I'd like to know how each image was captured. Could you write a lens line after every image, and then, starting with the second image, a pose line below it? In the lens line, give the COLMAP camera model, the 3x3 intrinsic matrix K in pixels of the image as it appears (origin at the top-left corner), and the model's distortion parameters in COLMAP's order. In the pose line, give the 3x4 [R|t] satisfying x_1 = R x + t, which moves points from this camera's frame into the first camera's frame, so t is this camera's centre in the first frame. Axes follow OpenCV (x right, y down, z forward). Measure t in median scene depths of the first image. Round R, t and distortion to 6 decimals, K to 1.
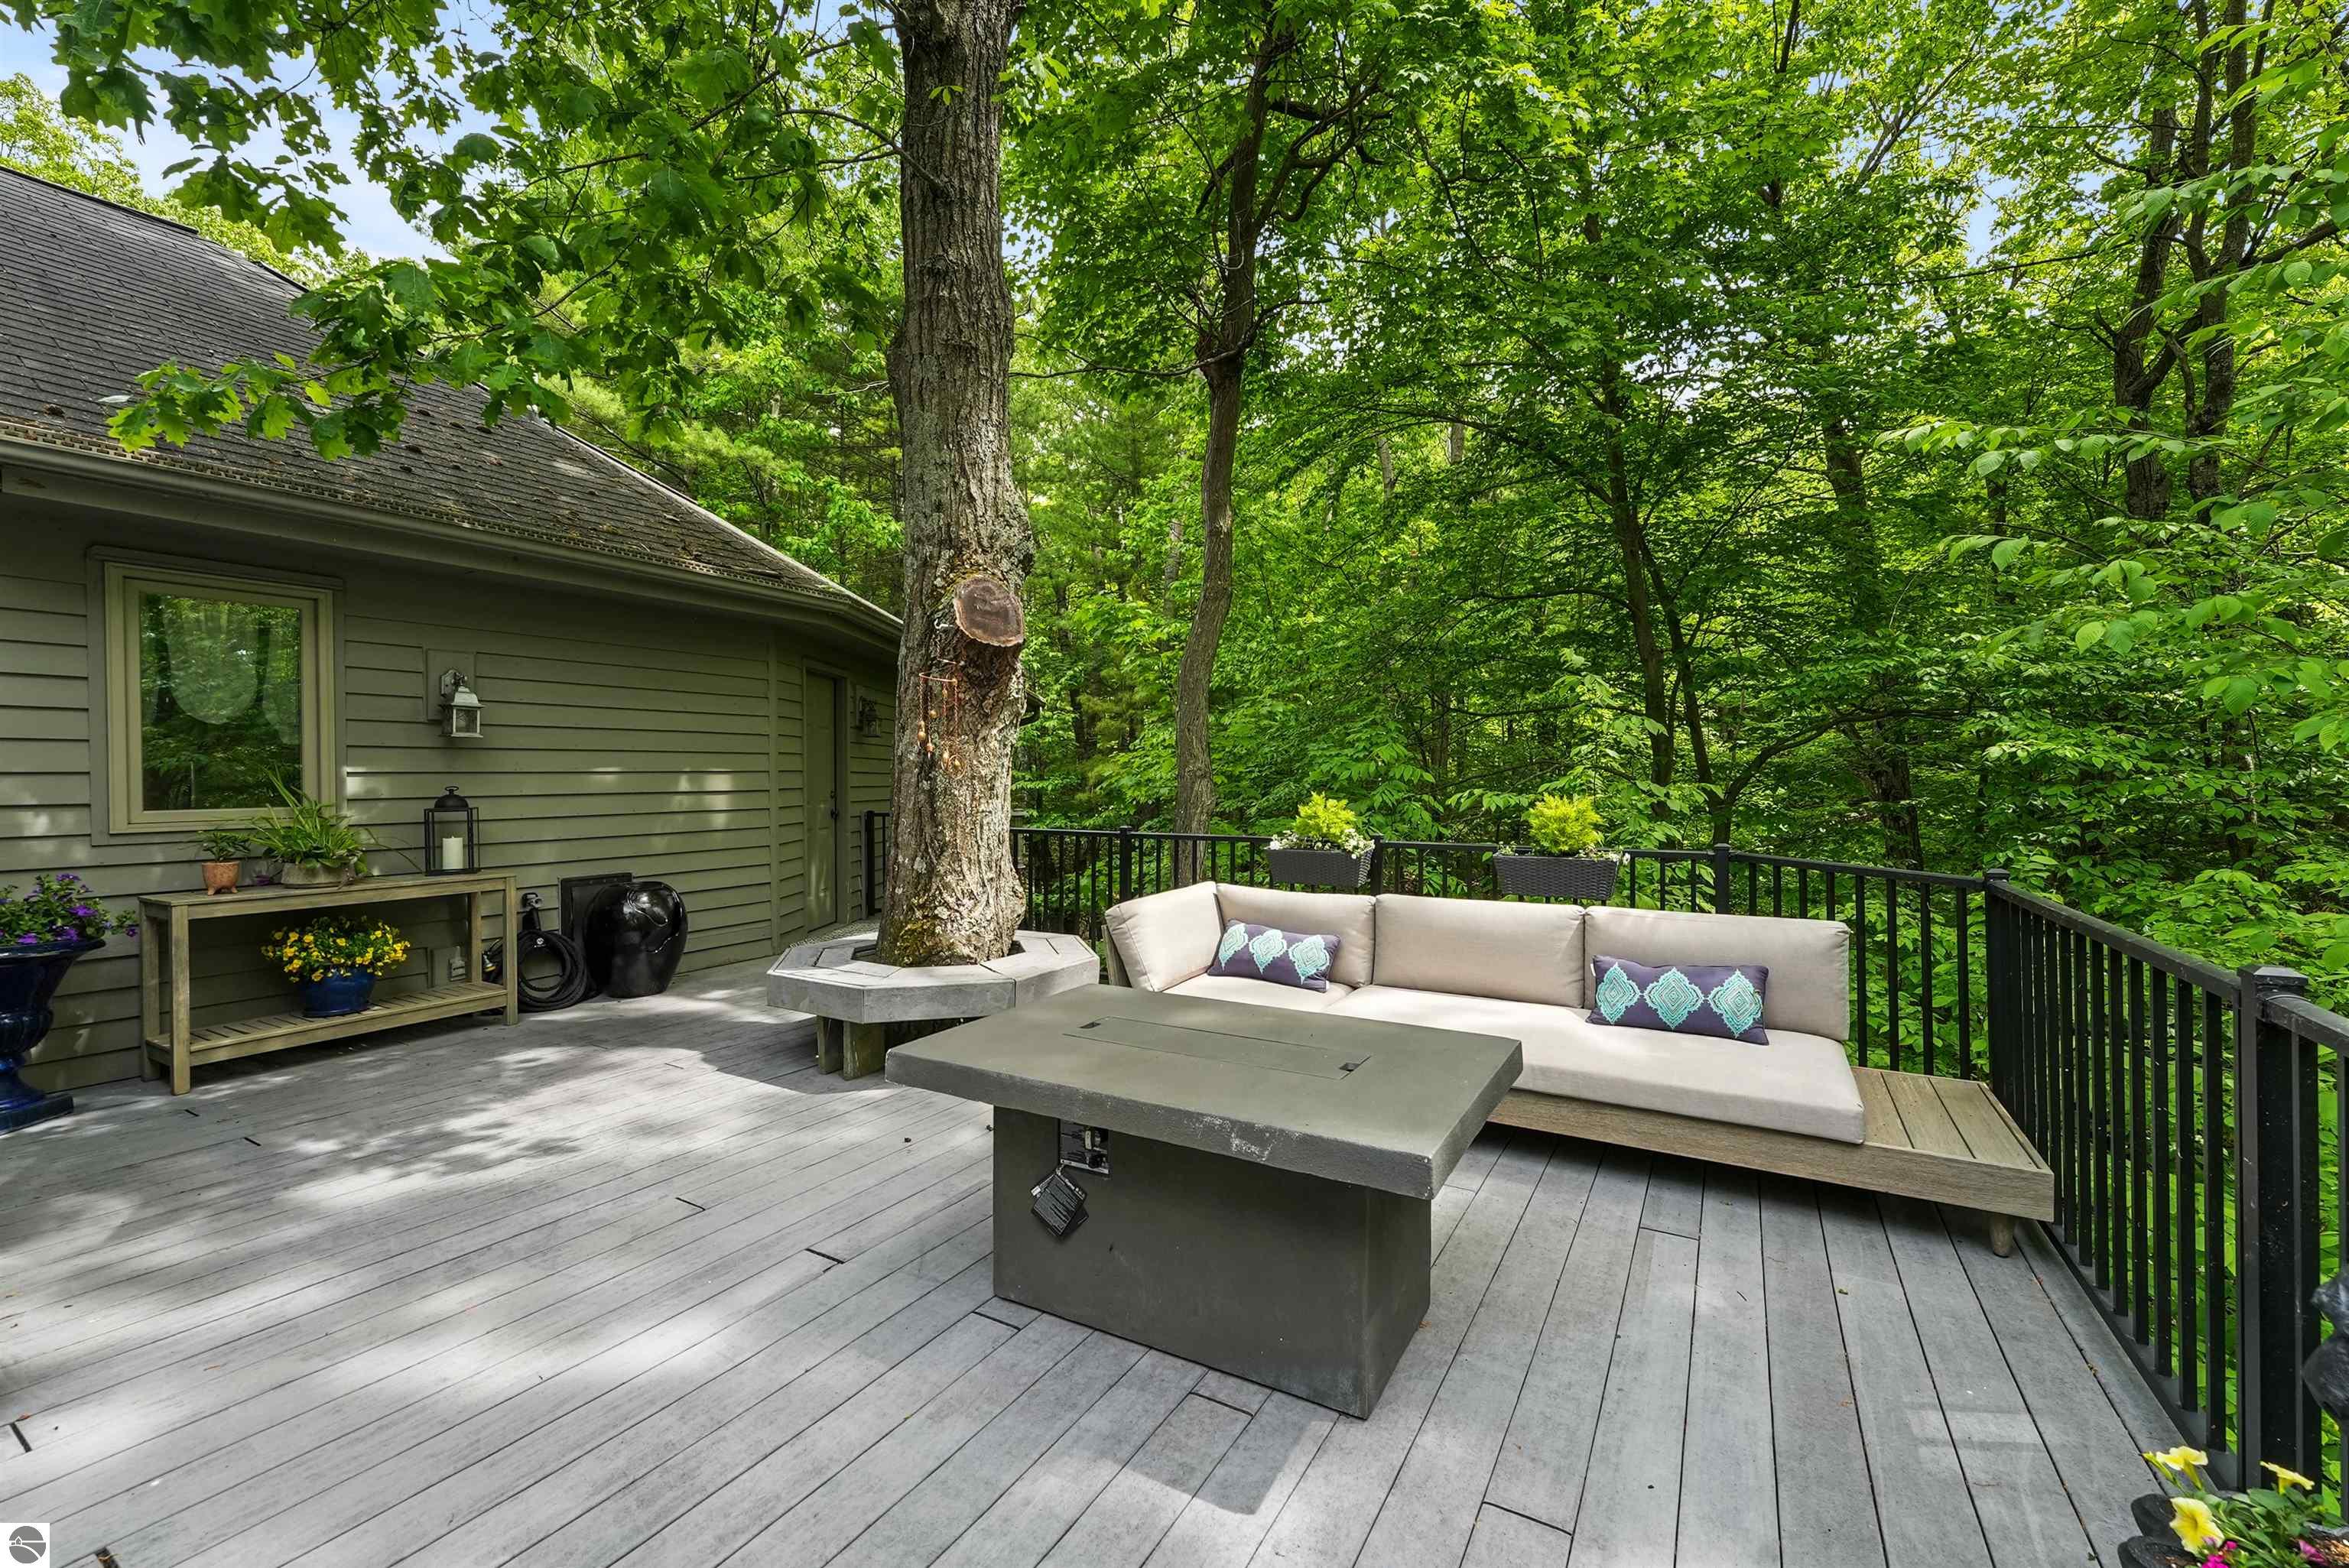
lens RADIAL K [[953.2, 0, 1200.4], [0, 953.2, 784.7], [0, 0, 1]] dist [0.000673, 0.000041]
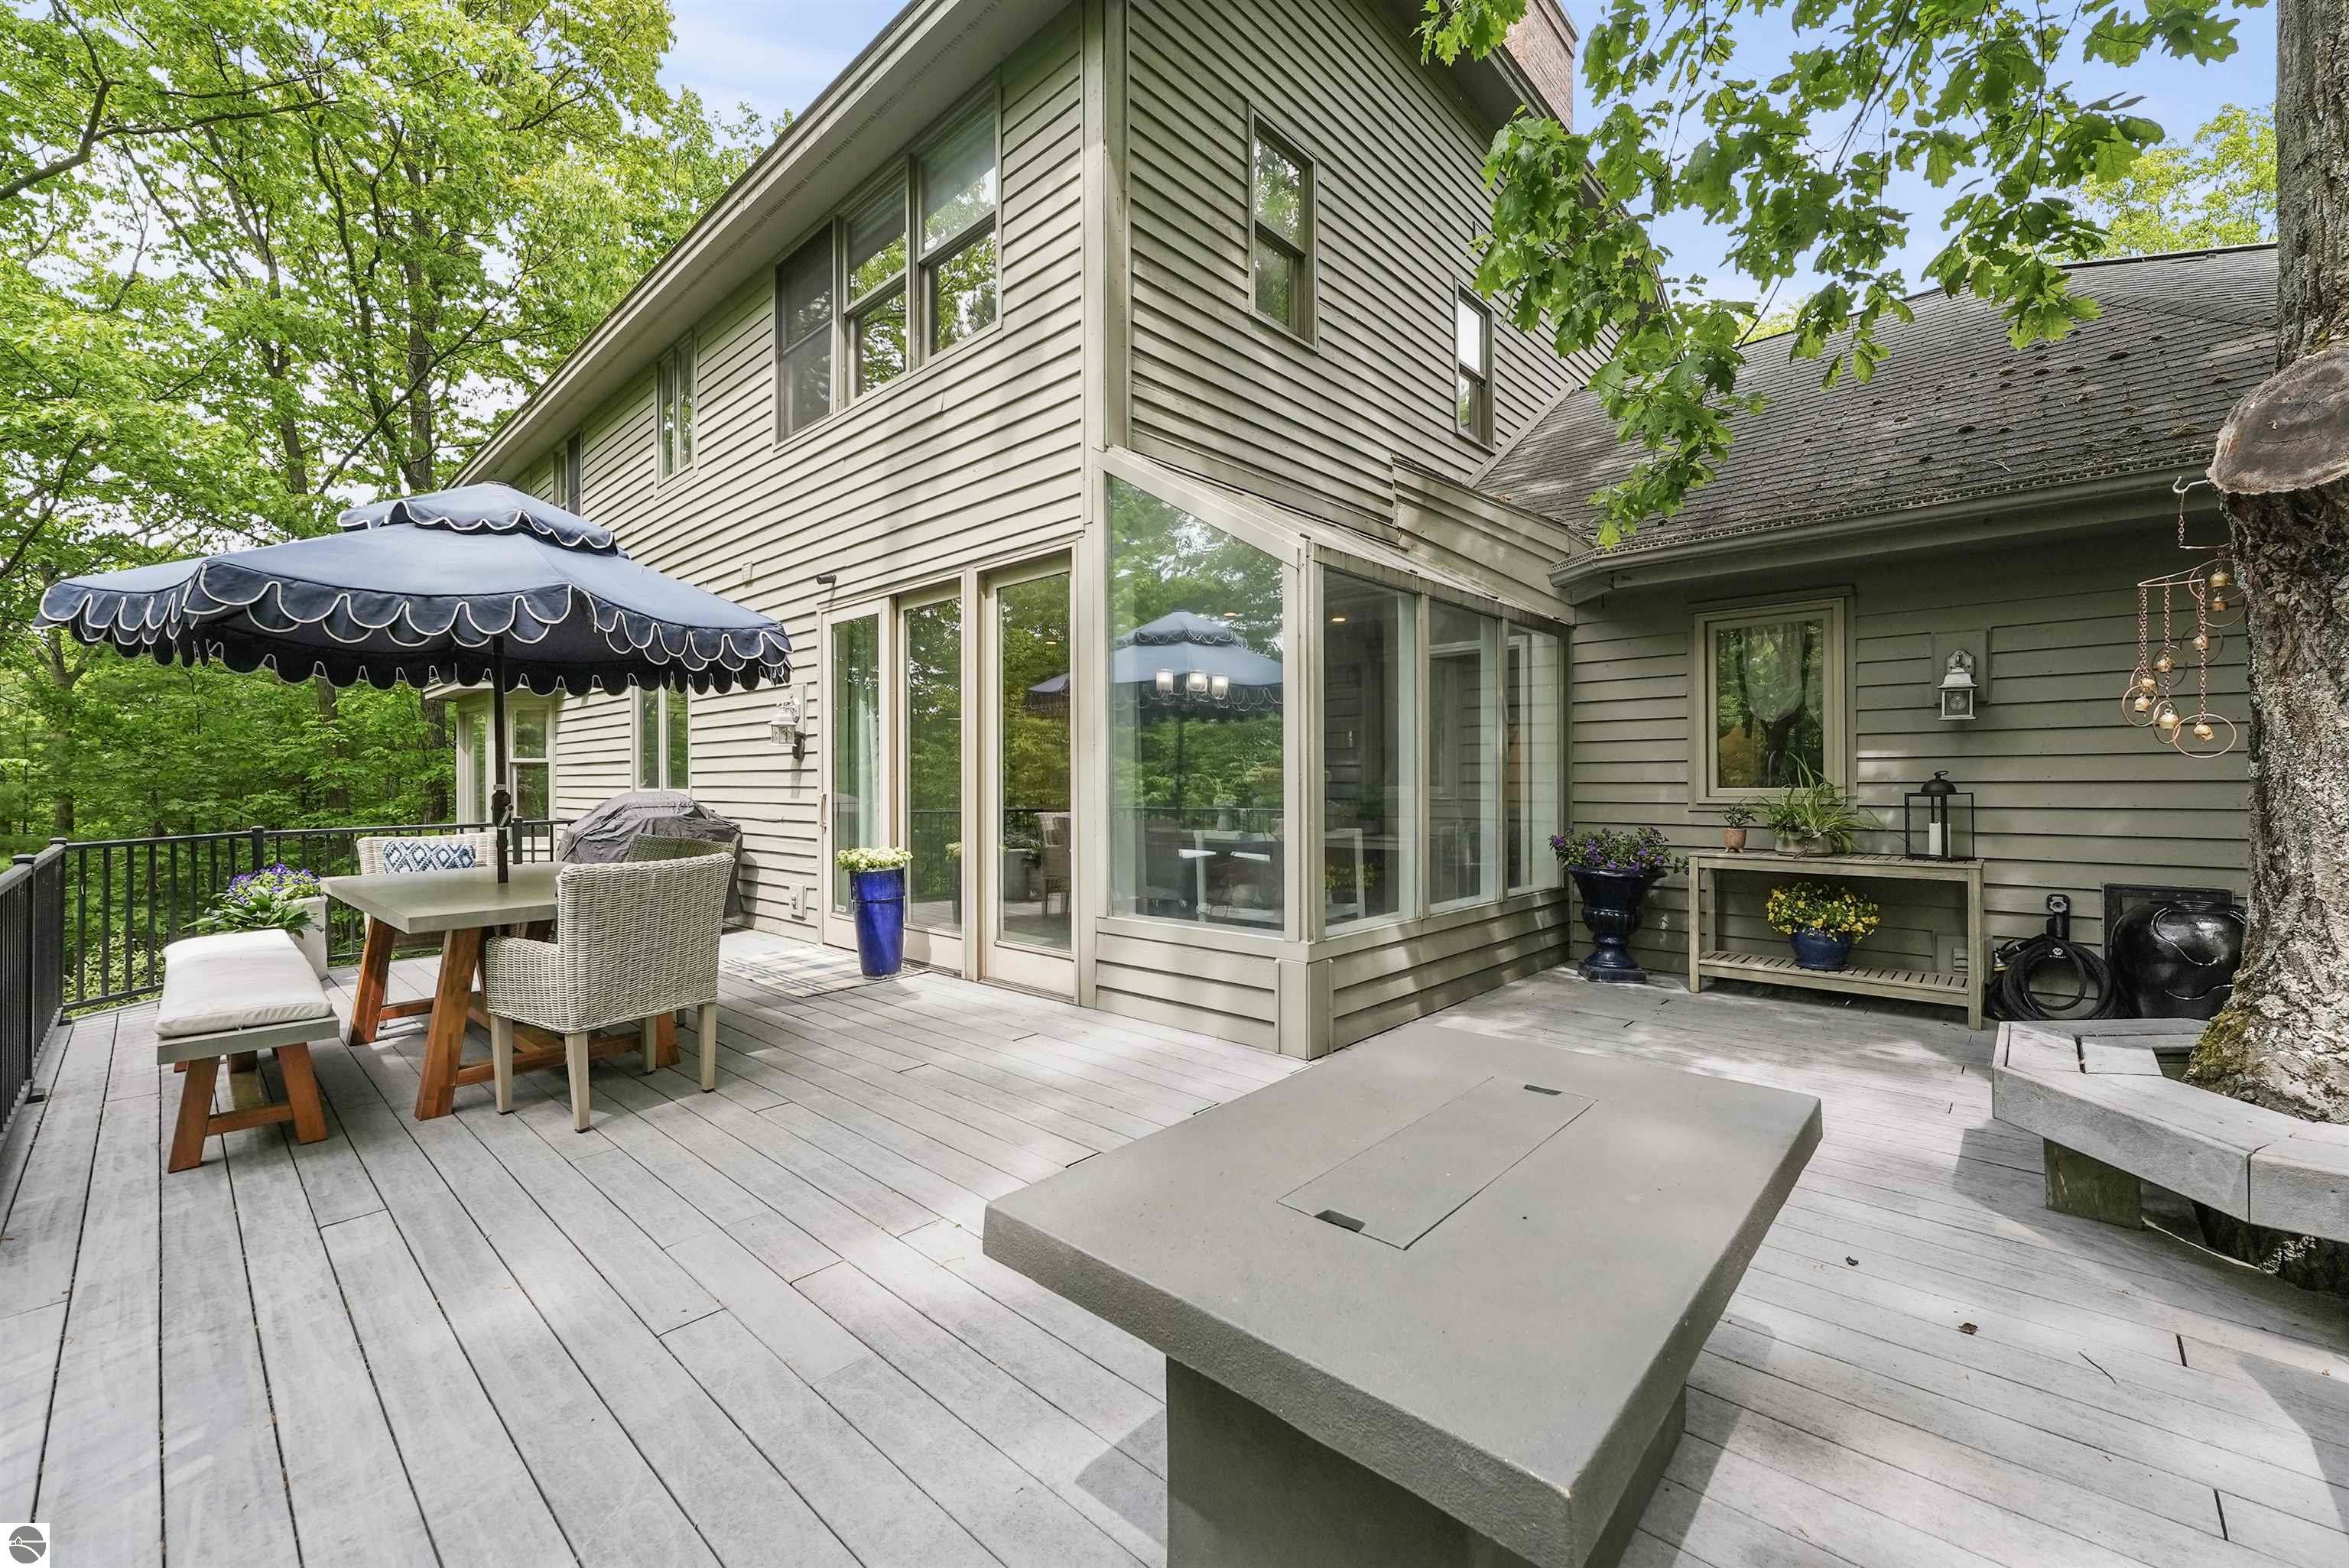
lens RADIAL K [[941.8, 0, 1174.5], [0, 941.8, 784.0], [0, 0, 1]] dist [-0.000696, -0.000085]
pose [[-0.233359, 0.014580, -0.972281, 0.390804], [0.000303, 0.999889, 0.014921, 0.000643], [0.972391, 0.003187, -0.233337, 0.522543]]
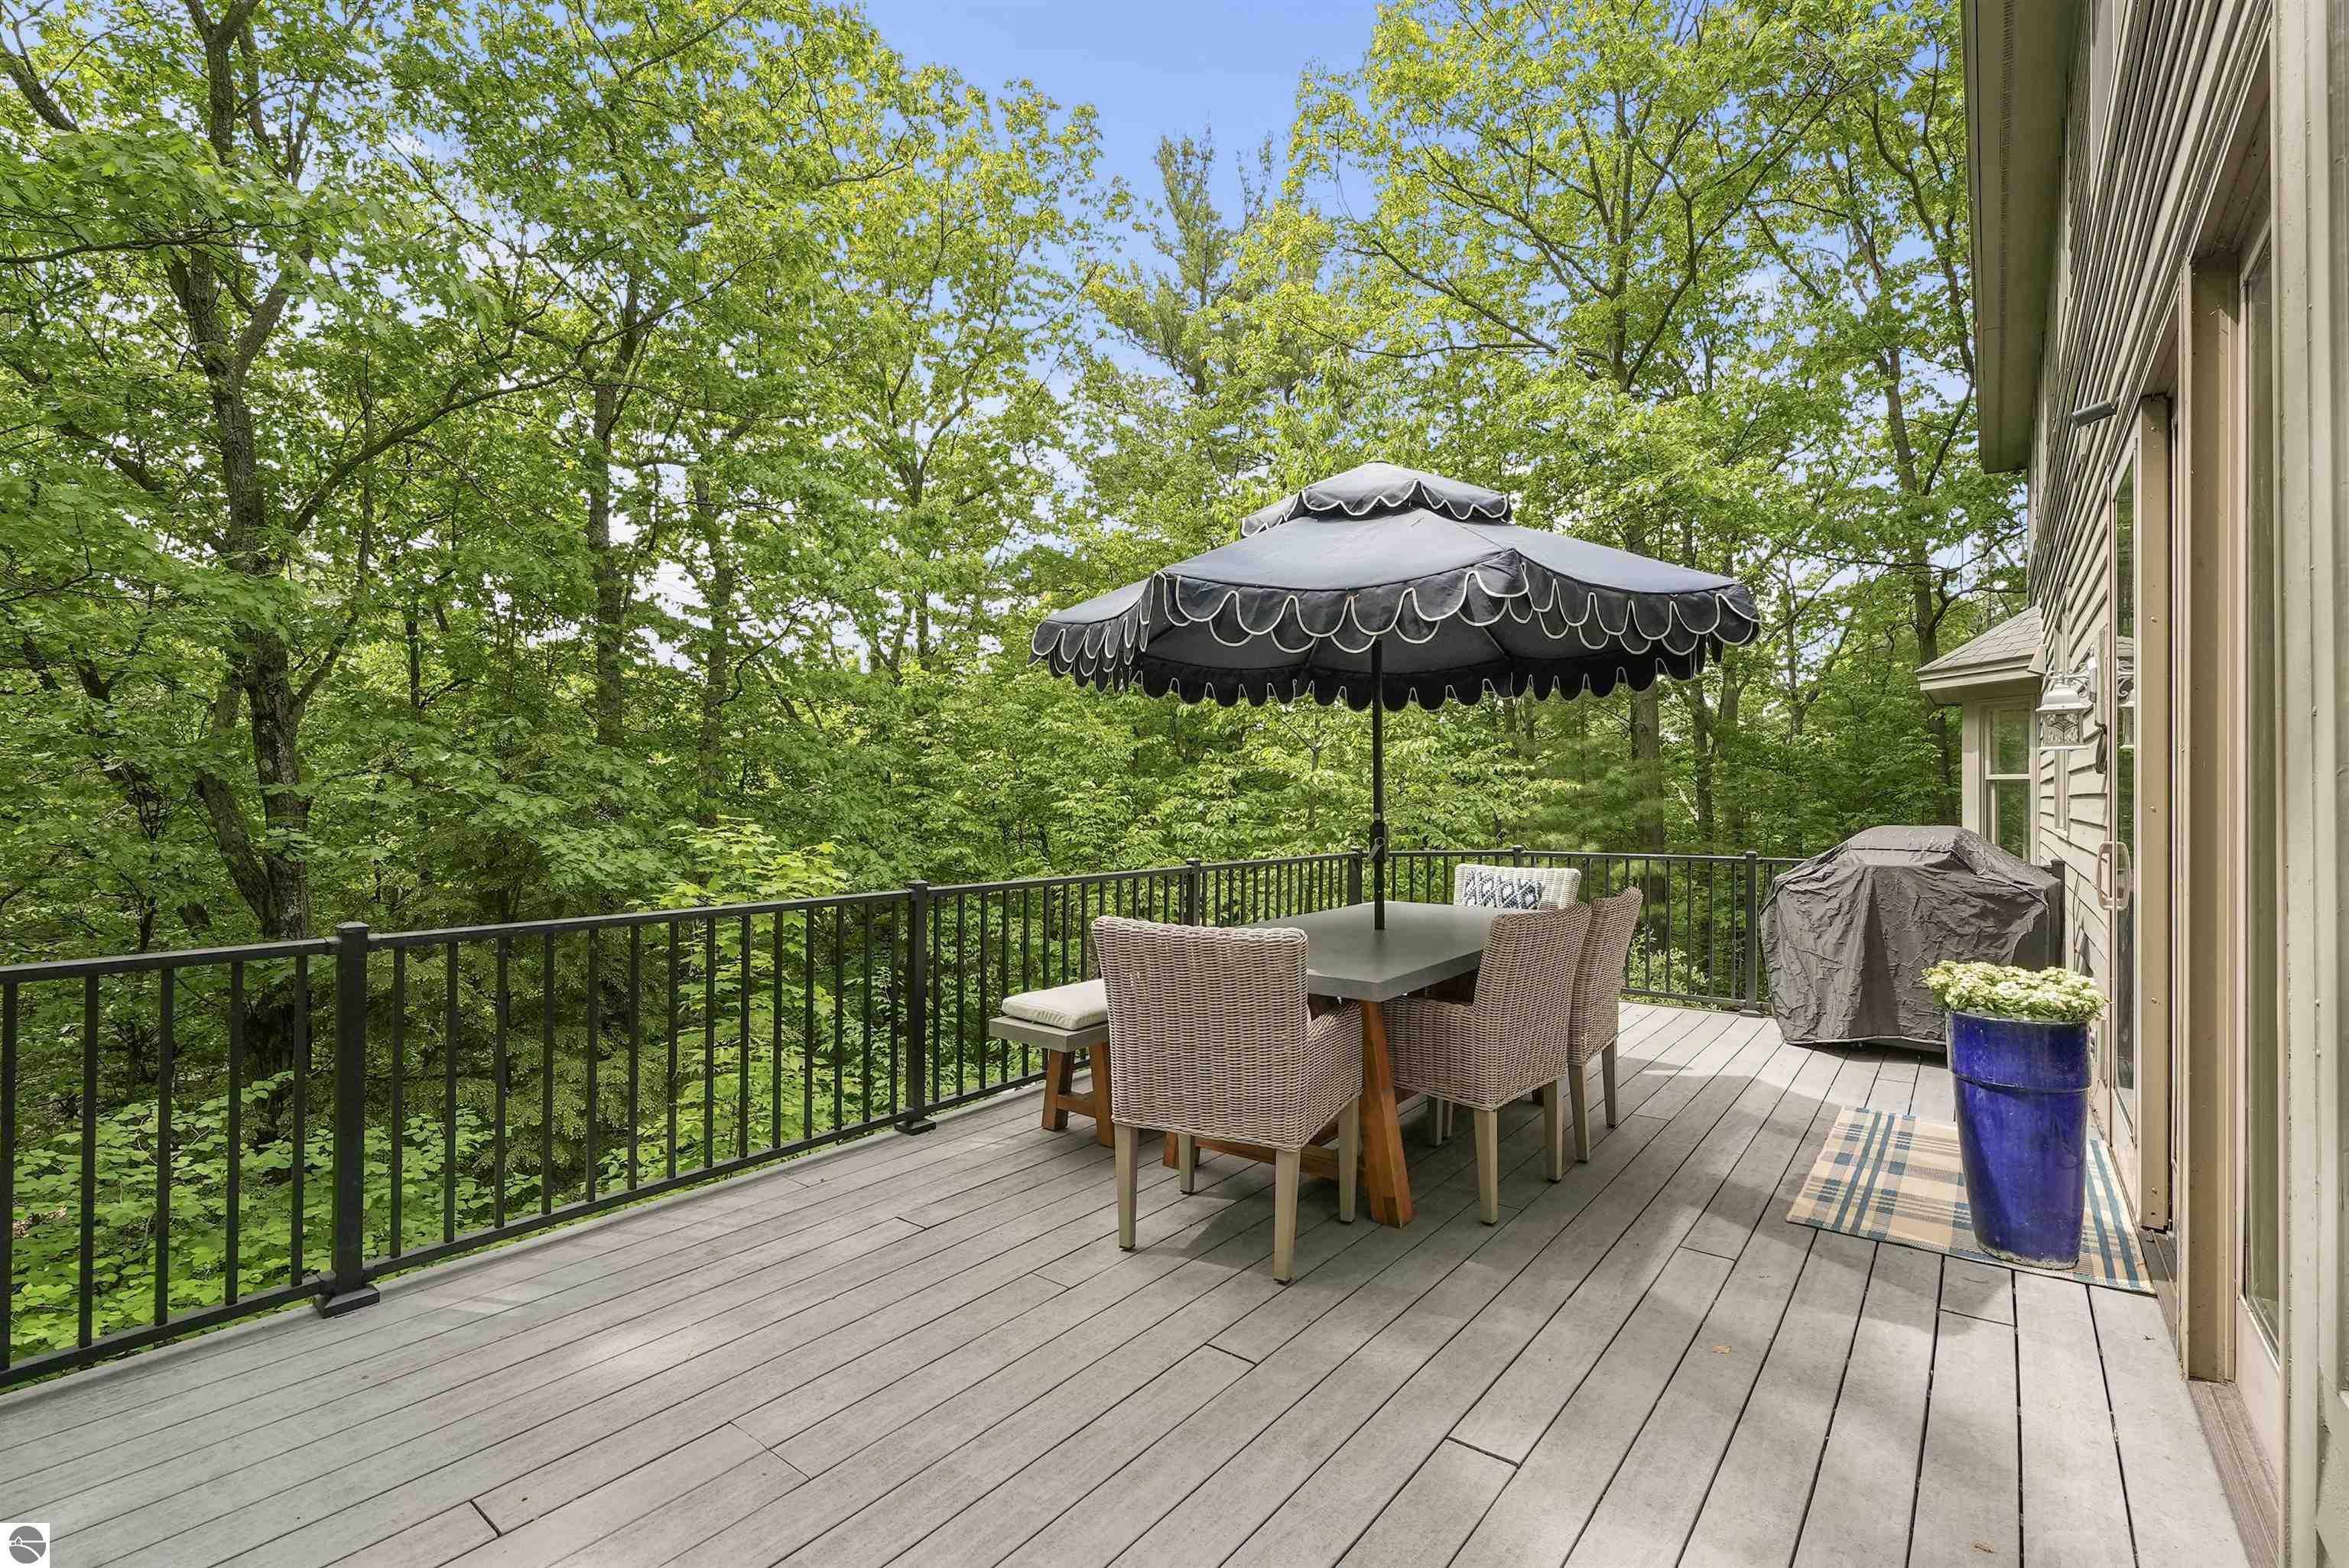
lens RADIAL K [[1026.5, 0, 1203.4], [0, 1026.5, 779.2], [0, 0, 1]] dist [0.000417, 0.000011]
pose [[-0.989613, 0.003201, 0.143719, -0.394589], [0.001788, 0.999949, -0.009956, -0.006016], [-0.143744, -0.009596, -0.989568, 0.538305]]
